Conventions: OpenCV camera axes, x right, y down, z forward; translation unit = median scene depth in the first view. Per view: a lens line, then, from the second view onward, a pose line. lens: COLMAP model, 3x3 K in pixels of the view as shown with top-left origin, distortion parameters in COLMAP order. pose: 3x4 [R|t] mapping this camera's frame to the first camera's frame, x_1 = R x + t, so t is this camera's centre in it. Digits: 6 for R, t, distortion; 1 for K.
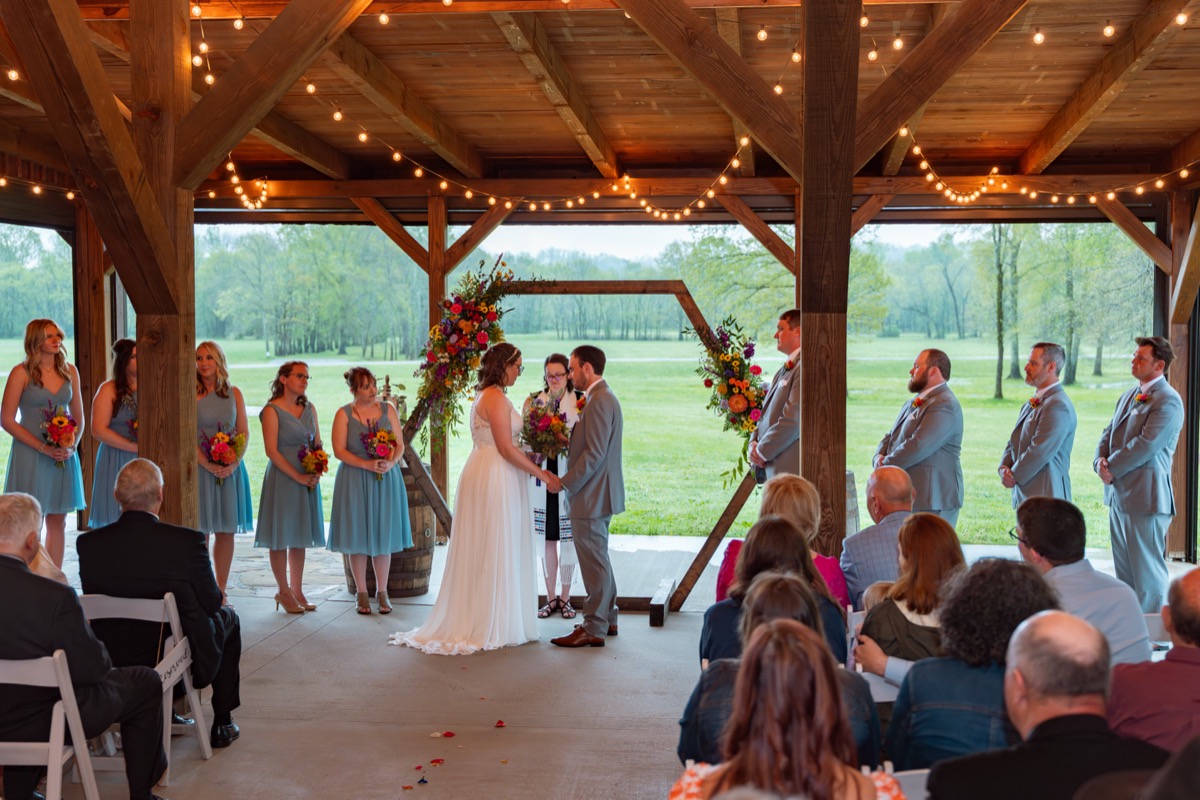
lens RADIAL K [[1610.9, 0, 626.9], [0, 1610.9, 401.7], [0, 0, 1]] dist [0.025106, 0.000000]
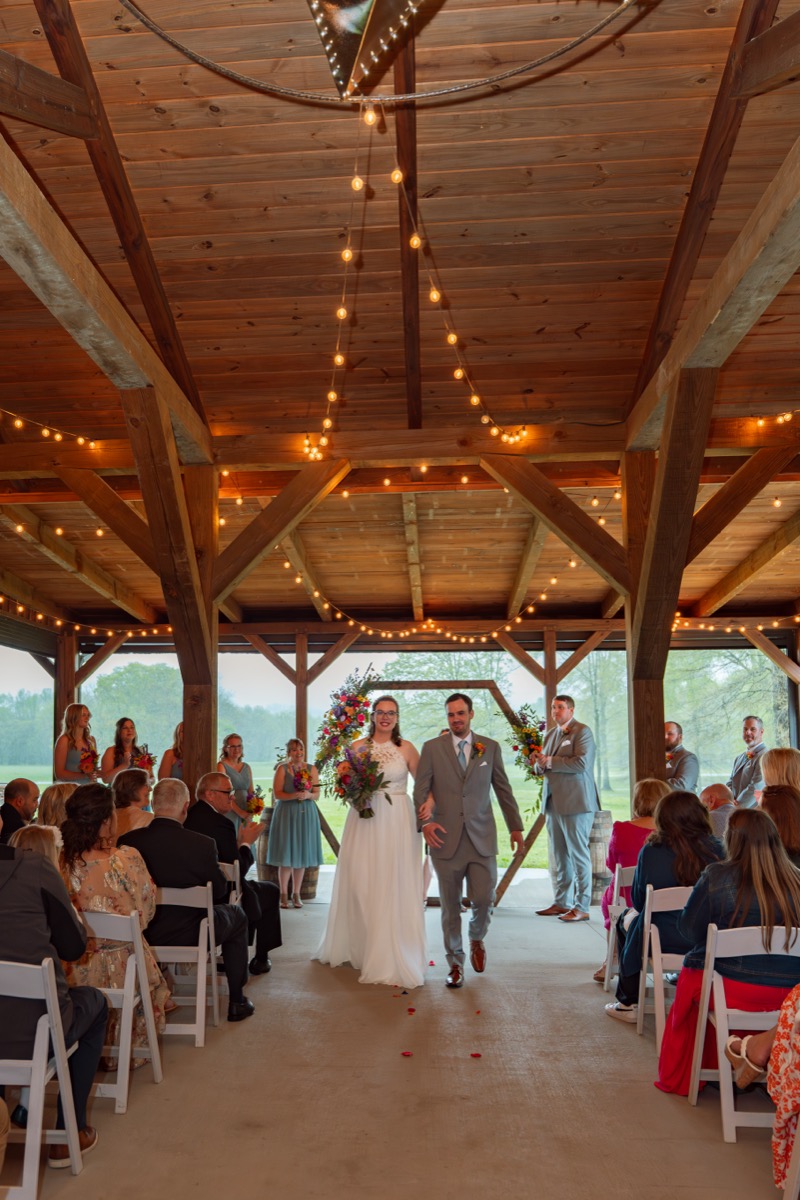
lens RADIAL K [[1119.6, 0, 308.5], [0, 1119.6, 657.2], [0, 0, 1]] dist [-0.007053, -0.010349]
pose [[0.999994, -0.001969, 0.002997, -0.140618], [0.002376, 0.989783, -0.142561, 0.051370], [-0.002686, 0.142567, 0.989781, -0.026640]]
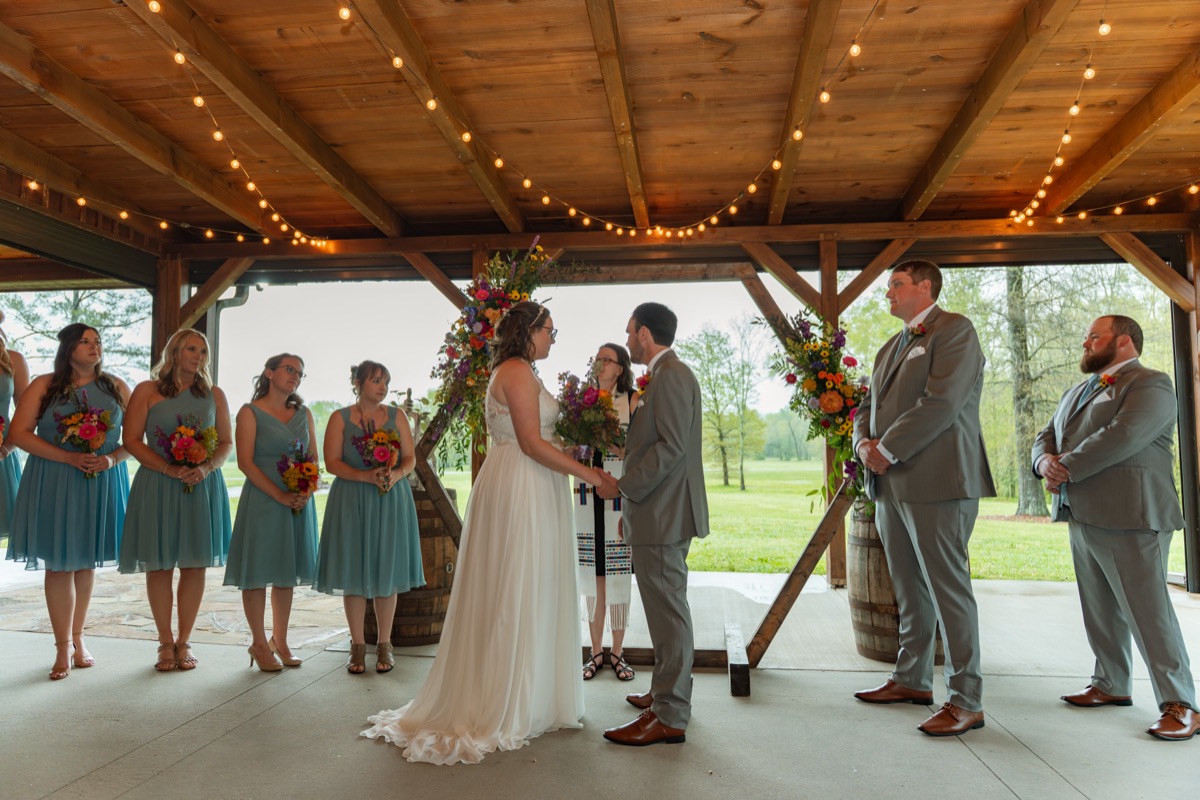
lens RADIAL K [[797.4, 0, 599.4], [0, 797.4, 403.6], [0, 0, 1]] dist [-0.015971, -0.006610]
pose [[0.999908, -0.003748, -0.013004, -0.039809], [0.002100, 0.992216, -0.124508, 0.049838], [0.013369, 0.124469, 0.992133, 0.596661]]
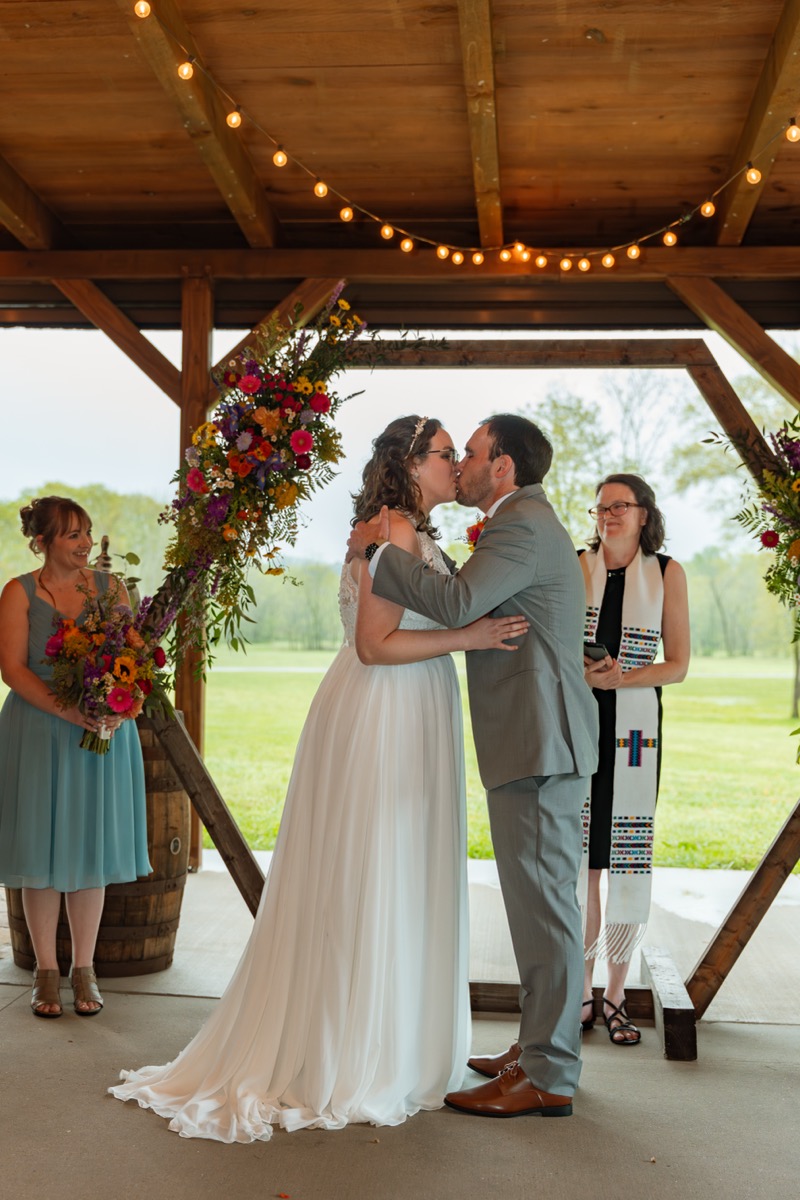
lens RADIAL K [[1611.9, 0, 344.1], [0, 1611.9, 562.3], [0, 0, 1]] dist [0.014882, 0.000000]
pose [[0.999863, 0.016532, -0.000912, -0.075448], [-0.016535, 0.994218, -0.106099, 0.048309], [-0.000847, 0.106099, 0.994355, 0.513588]]
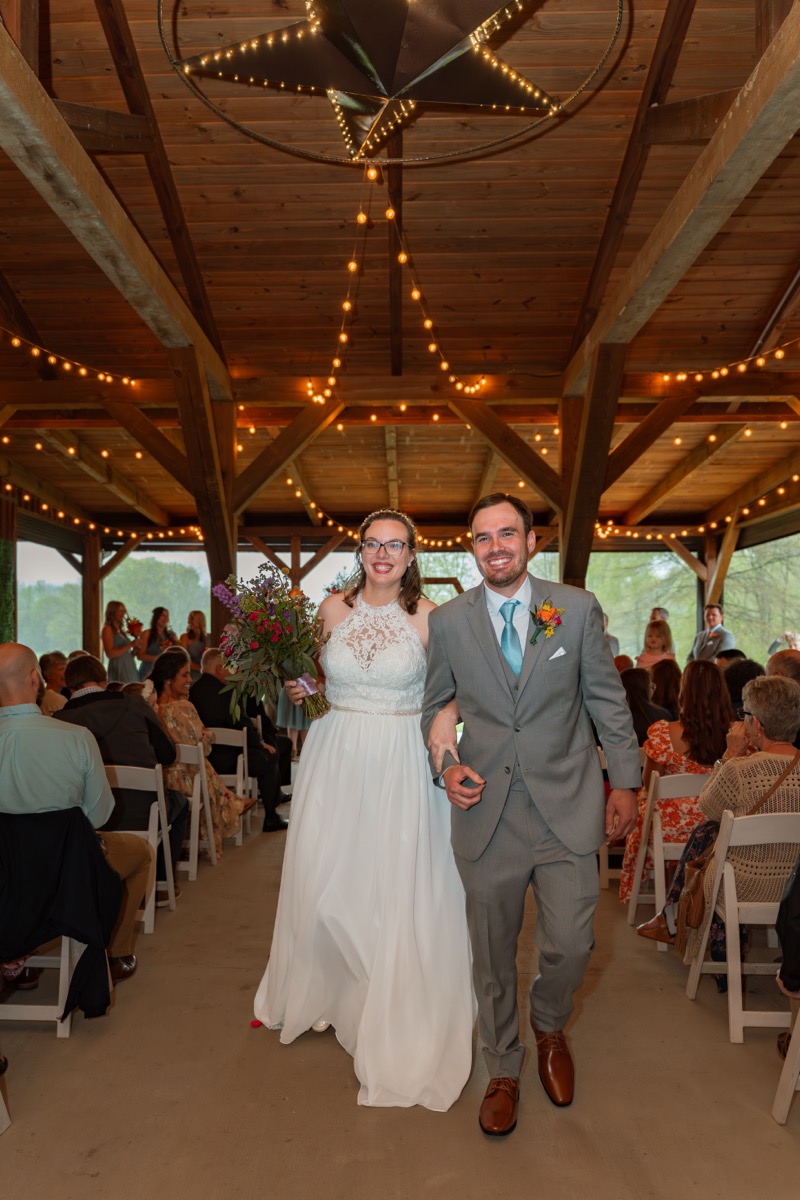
lens RADIAL K [[1061.3, 0, 366.9], [0, 1061.3, 664.1], [0, 0, 1]] dist [-0.008827, -0.009301]
pose [[0.996812, -0.002910, 0.079734, -0.163253], [0.005863, 0.999305, -0.036822, 0.066464], [-0.079572, 0.037172, 0.996136, -0.180619]]
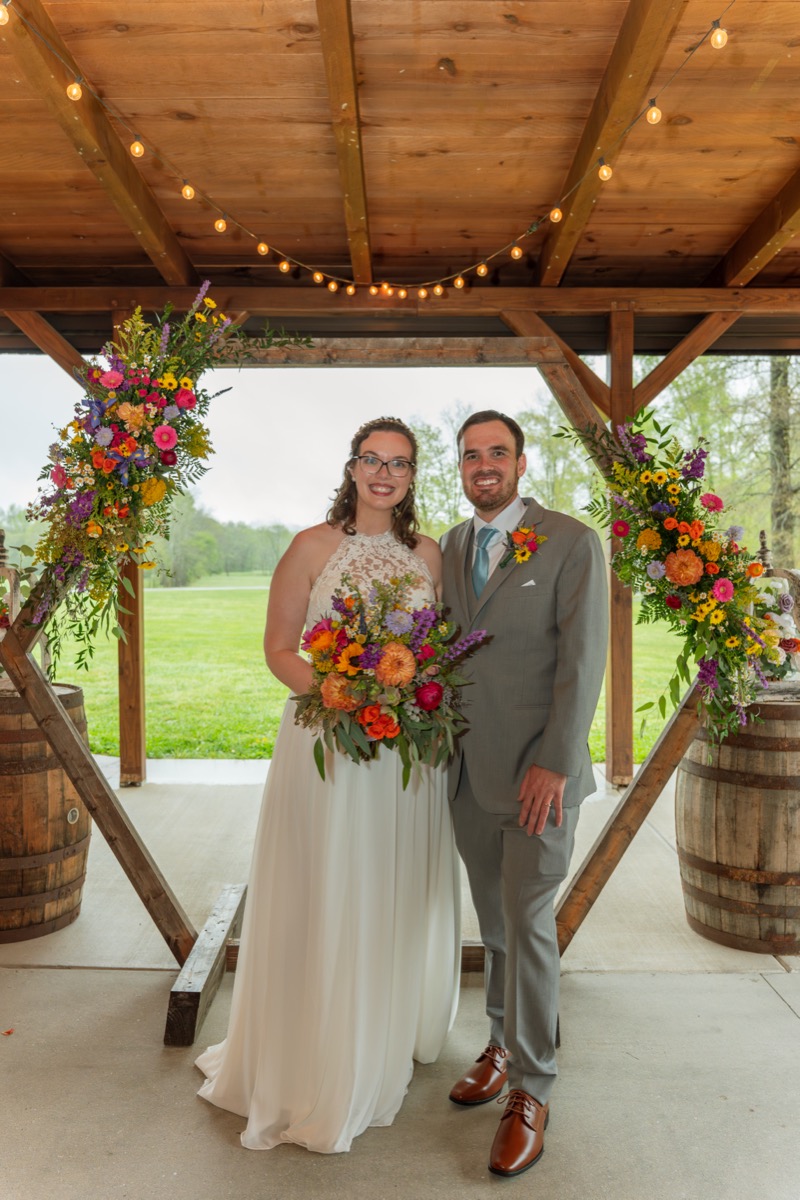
lens RADIAL K [[898.3, 0, 386.9], [0, 898.3, 600.2], [0, 0, 1]] dist [-0.006380, -0.004946]
pose [[0.995252, -0.005348, 0.097181, -0.049002], [0.007212, 0.999797, -0.018837, 0.015541], [-0.097061, 0.019448, 0.995088, 0.718365]]
